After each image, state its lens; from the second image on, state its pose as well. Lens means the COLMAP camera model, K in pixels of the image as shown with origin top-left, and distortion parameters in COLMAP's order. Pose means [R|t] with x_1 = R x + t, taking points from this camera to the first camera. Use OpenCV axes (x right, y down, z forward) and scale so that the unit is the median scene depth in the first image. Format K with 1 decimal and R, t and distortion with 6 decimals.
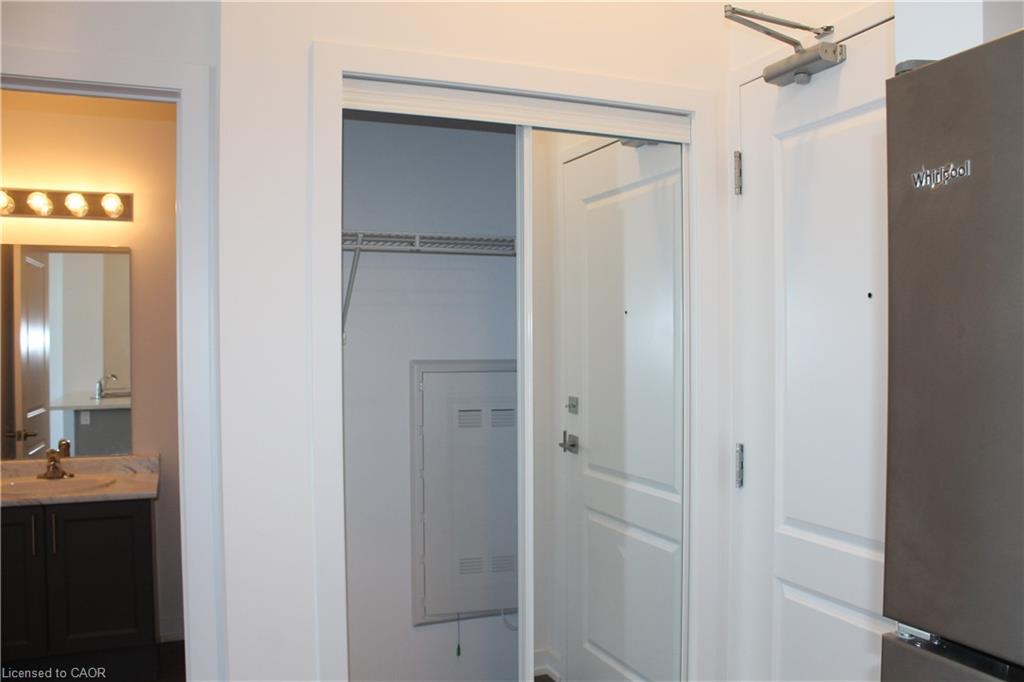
lens RADIAL K [[862.2, 0, 529.7], [0, 862.2, 364.1], [0, 0, 1]] dist [-0.096081, 0.028132]
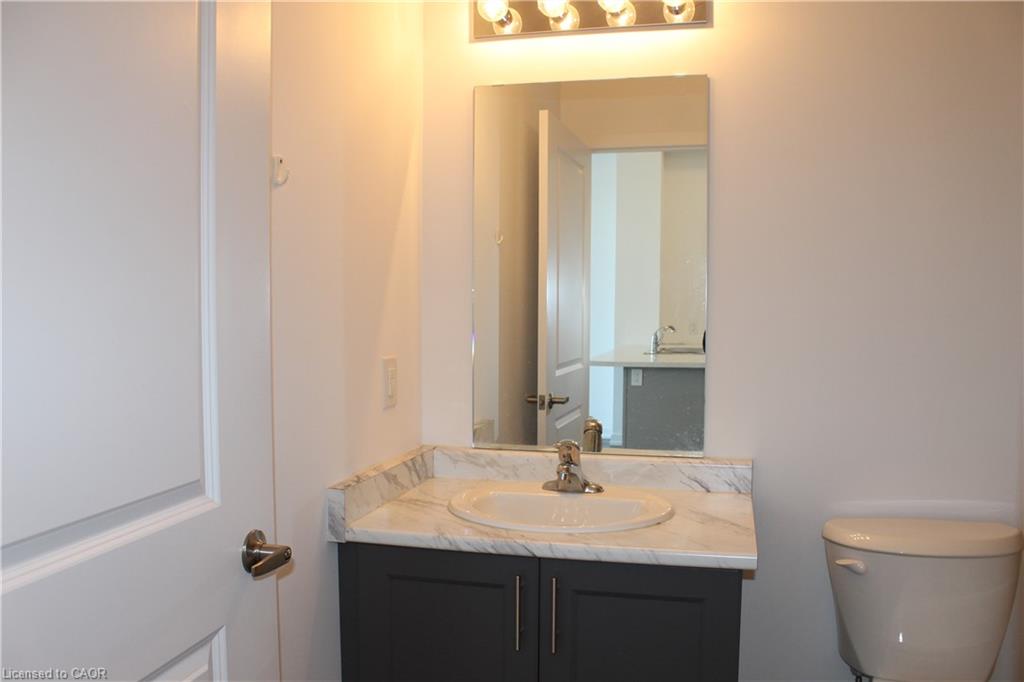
lens RADIAL K [[862.2, 0, 513.8], [0, 862.2, 344.6], [0, 0, 1]] dist [-0.096081, 0.028132]
pose [[0.803784, 0.031369, -0.594094, -0.205662], [-0.018706, 0.999448, 0.027463, 0.018635], [0.594628, -0.010961, 0.803927, 0.408681]]
